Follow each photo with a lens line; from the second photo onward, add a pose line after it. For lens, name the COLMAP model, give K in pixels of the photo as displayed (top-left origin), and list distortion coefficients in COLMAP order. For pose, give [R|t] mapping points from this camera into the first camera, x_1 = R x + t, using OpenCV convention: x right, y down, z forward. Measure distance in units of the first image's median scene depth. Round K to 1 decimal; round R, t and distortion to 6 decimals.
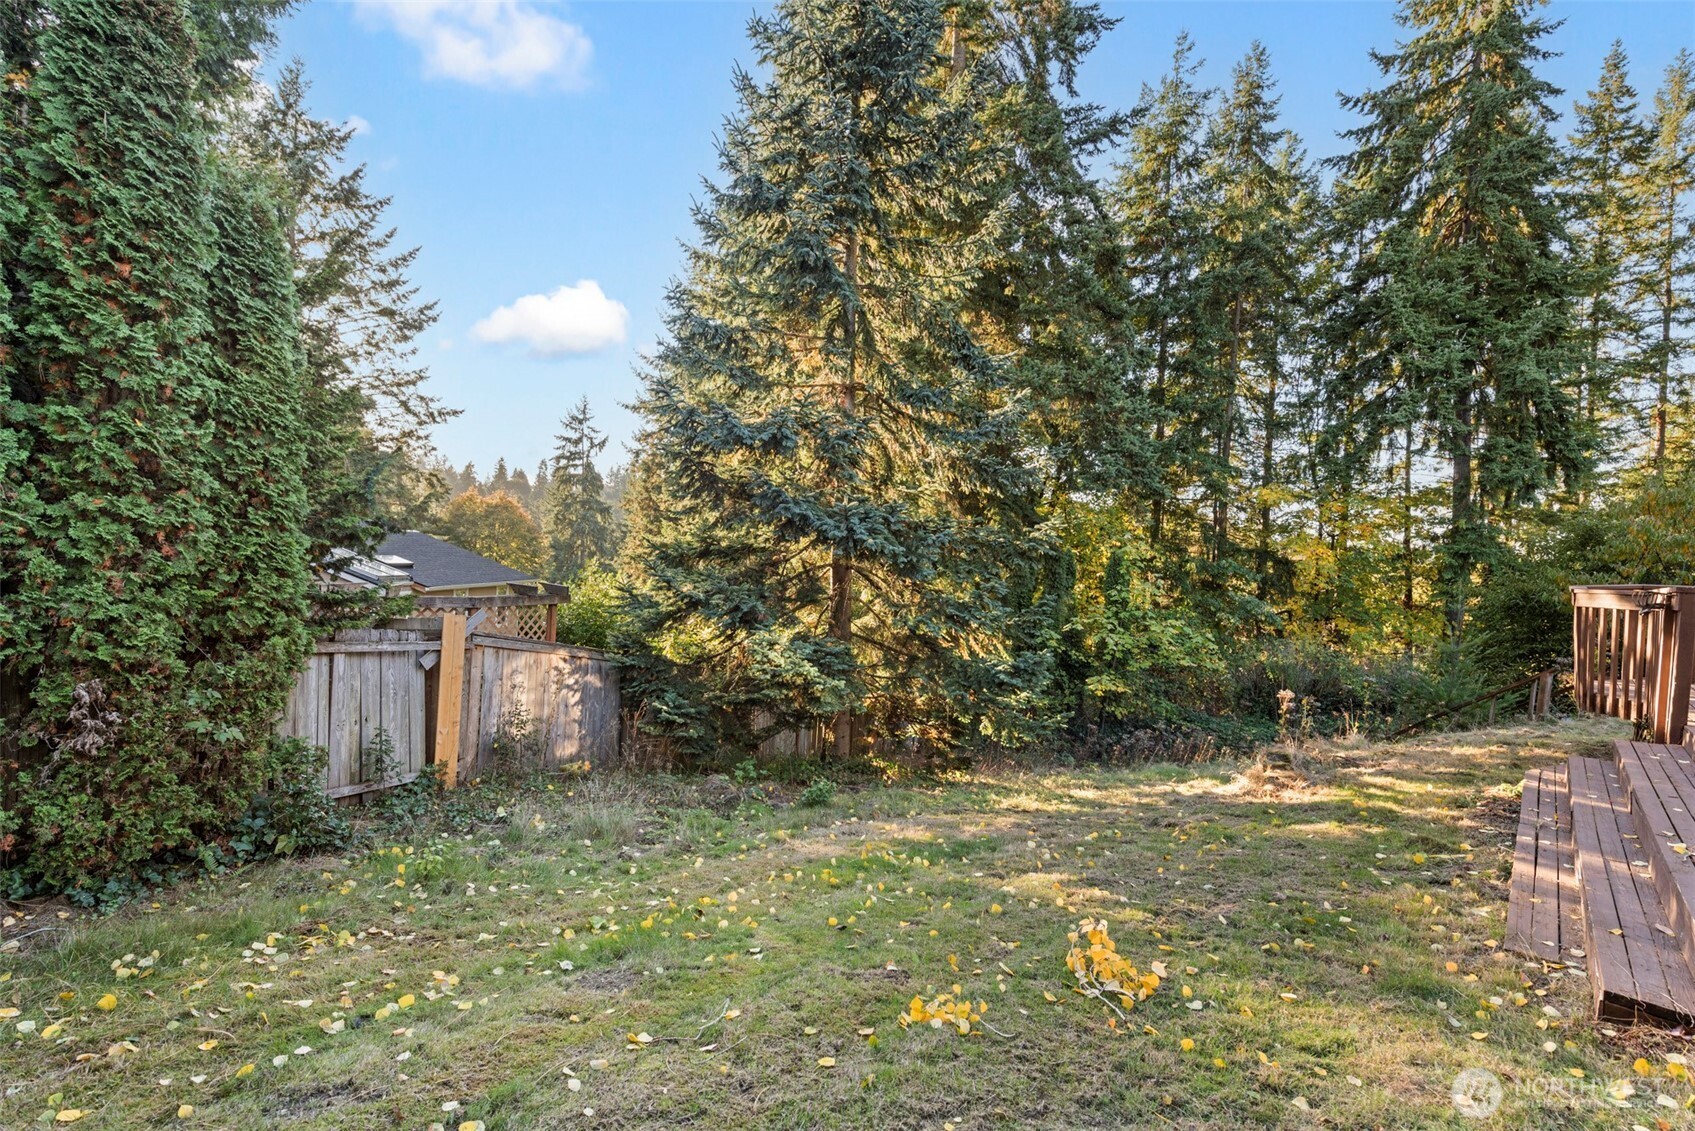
lens RADIAL K [[830.5, 0, 853.9], [0, 830.5, 553.1], [0, 0, 1]] dist [0.002937, 0.000034]
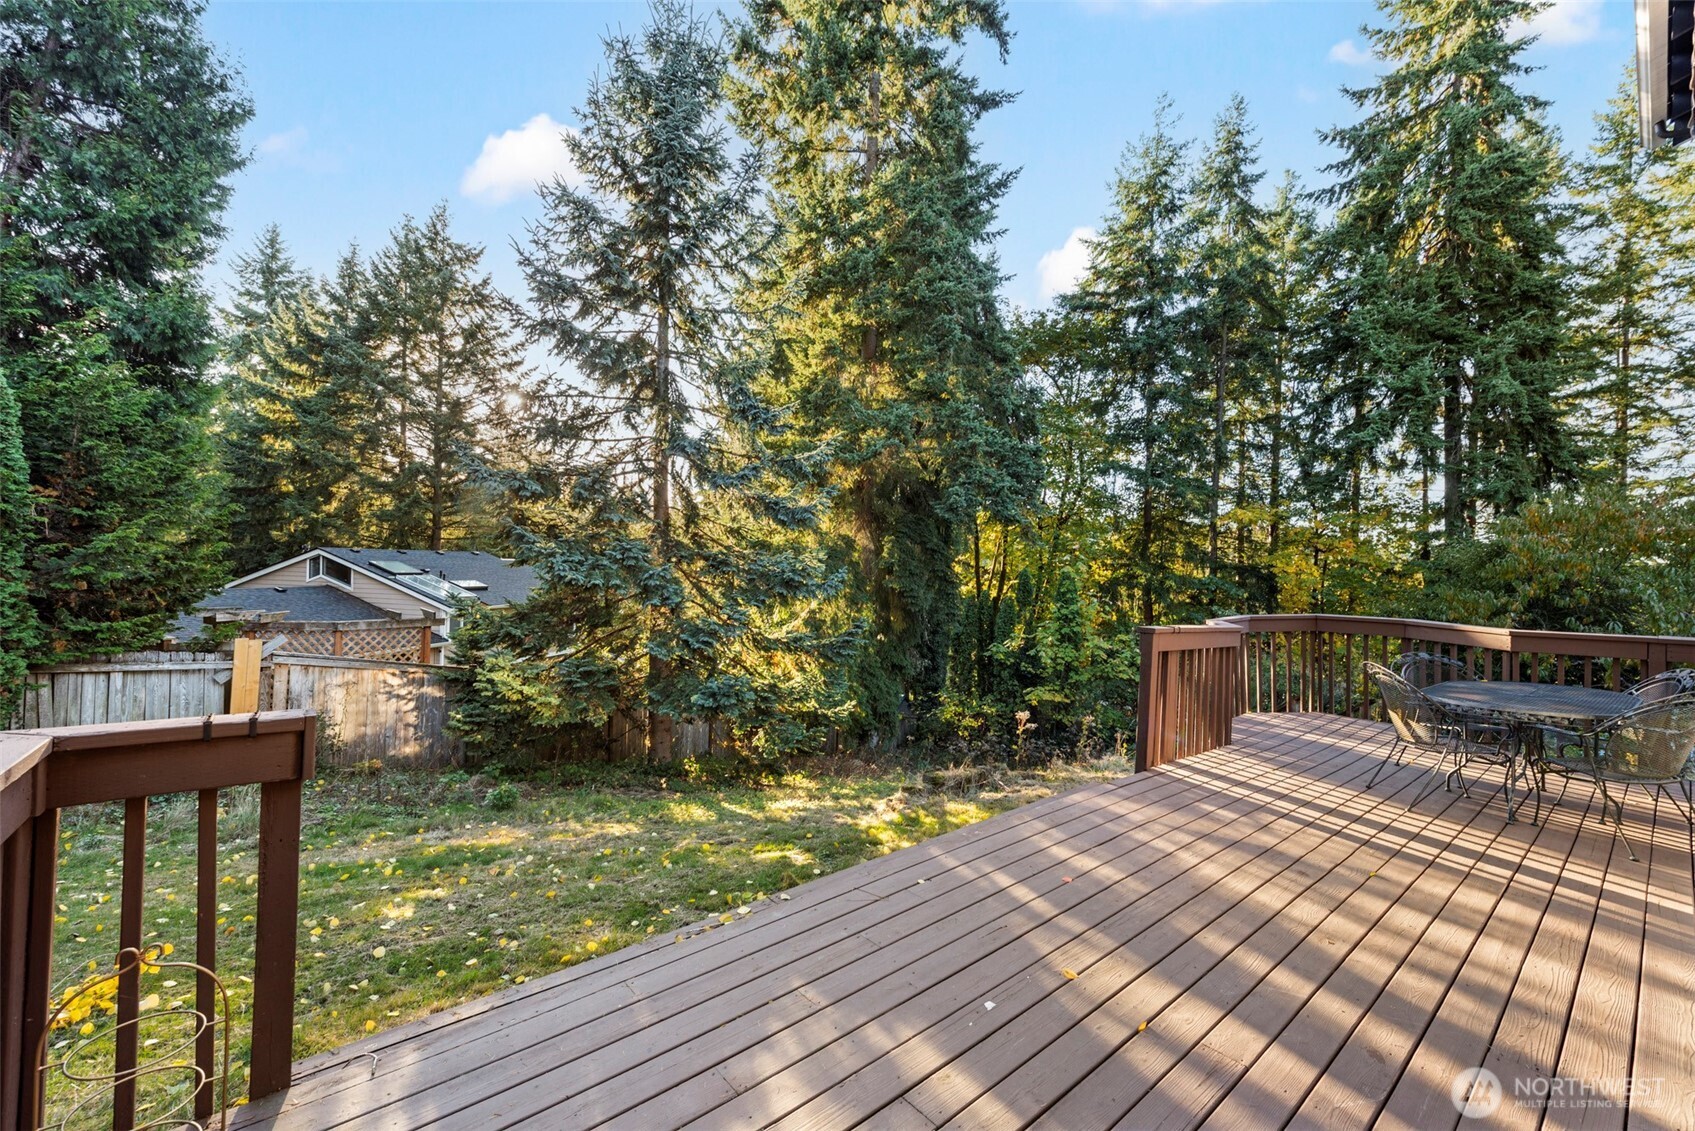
lens RADIAL K [[714.0, 0, 849.0], [0, 714.0, 550.4], [0, 0, 1]] dist [0.002040, -0.000087]
pose [[0.984930, -0.015487, -0.172258, 0.149664], [0.010869, 0.999557, -0.027721, -0.005084], [0.172611, 0.025431, 0.984662, 0.024258]]
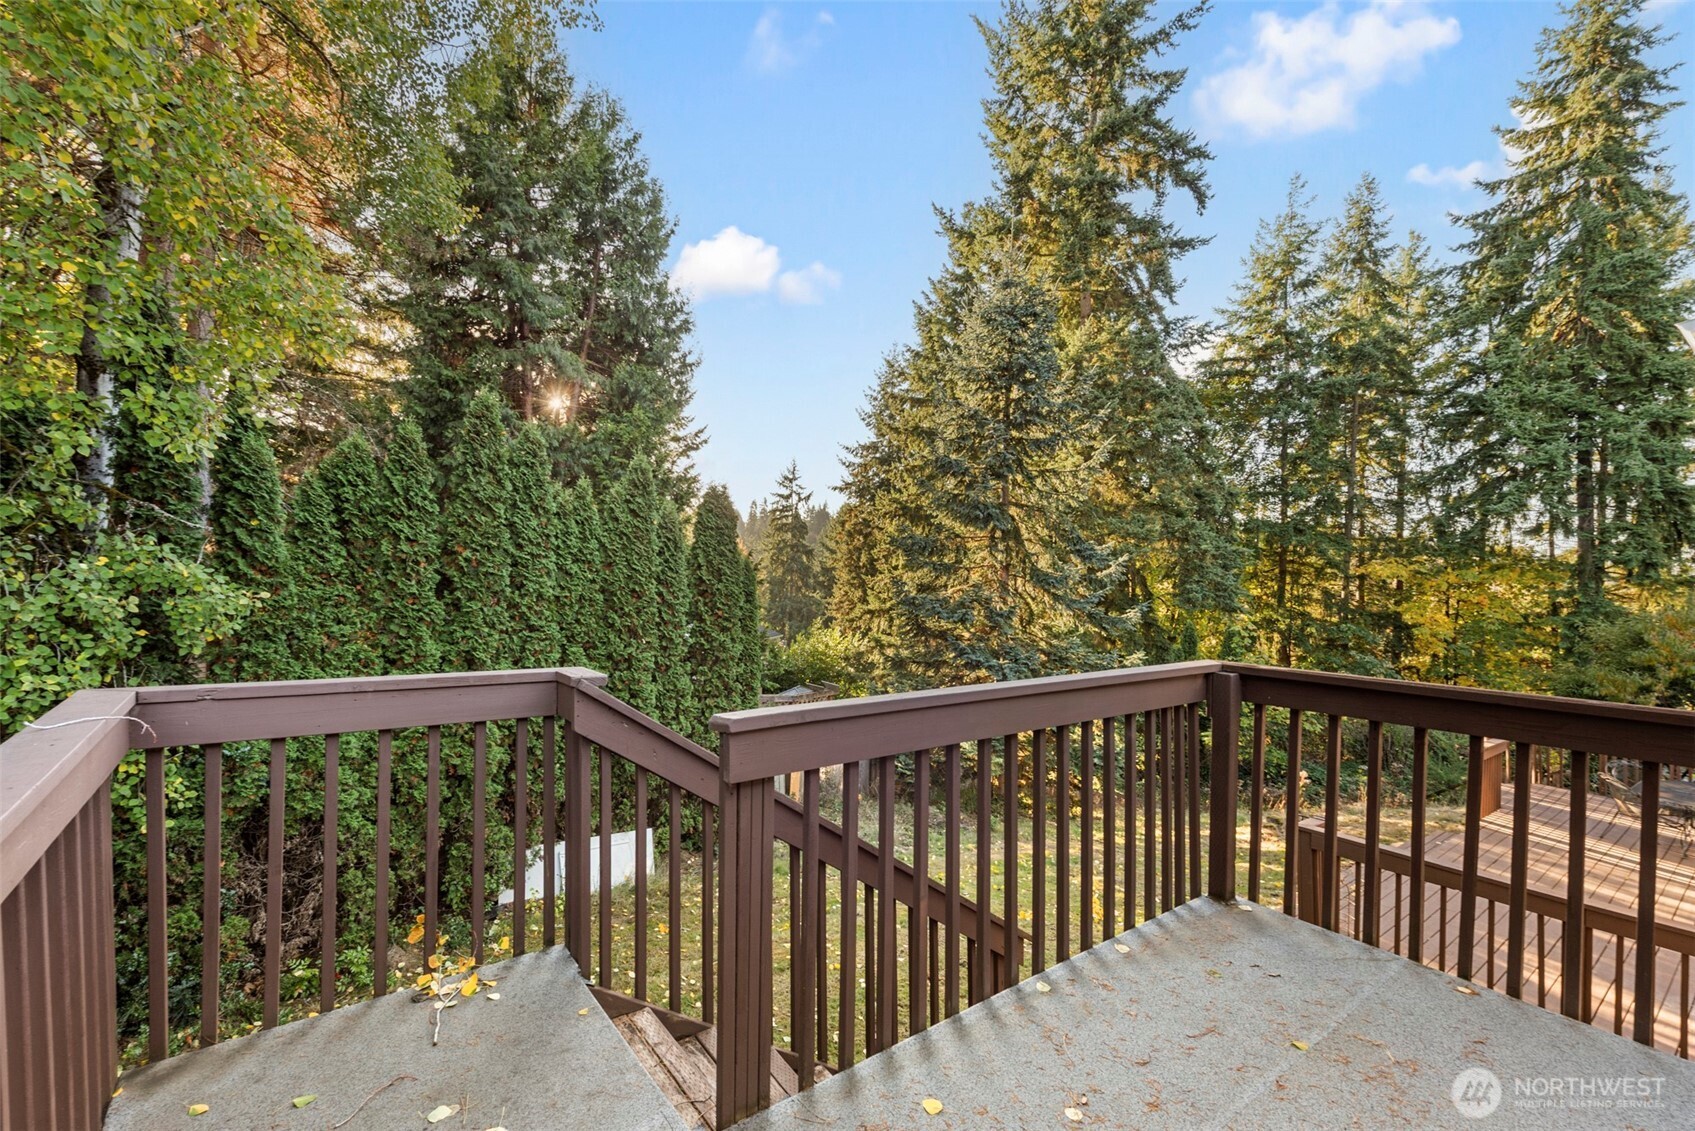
lens RADIAL K [[744.6, 0, 842.6], [0, 744.6, 547.0], [0, 0, 1]] dist [0.001635, -0.000496]
pose [[0.972549, -0.011979, -0.232389, 0.008270], [0.004190, 0.999414, -0.033982, -0.065016], [0.232659, 0.032075, 0.972029, -0.170138]]
